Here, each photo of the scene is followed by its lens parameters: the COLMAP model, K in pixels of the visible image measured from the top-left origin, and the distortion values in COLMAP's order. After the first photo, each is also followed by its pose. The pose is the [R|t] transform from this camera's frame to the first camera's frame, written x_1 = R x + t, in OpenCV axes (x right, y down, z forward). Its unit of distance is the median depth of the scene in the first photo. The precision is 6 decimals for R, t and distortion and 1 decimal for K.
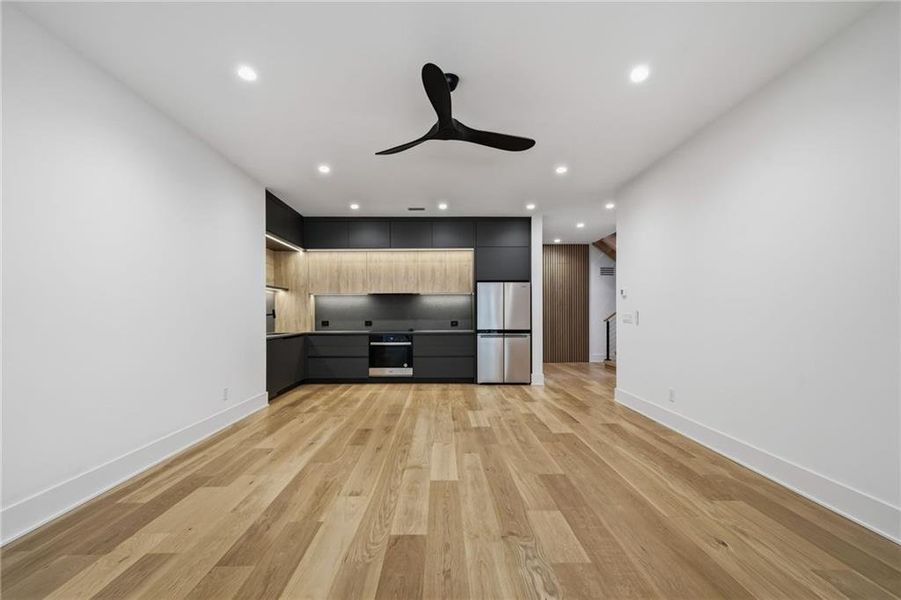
lens RADIAL K [[396.8, 0, 443.8], [0, 396.8, 308.8], [0, 0, 1]] dist [0.001827, 0.000319]
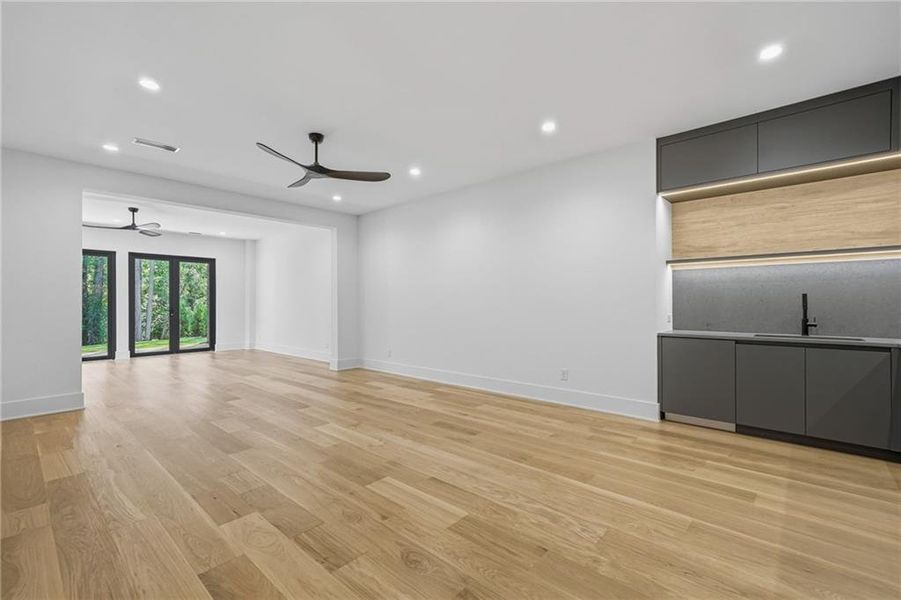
lens RADIAL K [[396.8, 0, 443.8], [0, 396.8, 308.8], [0, 0, 1]] dist [0.001827, 0.000319]
pose [[-0.677554, 0.013712, -0.735346, 0.547645], [0.014413, 0.999882, 0.005365, 0.022368], [0.735332, -0.006963, -0.677671, 1.708324]]
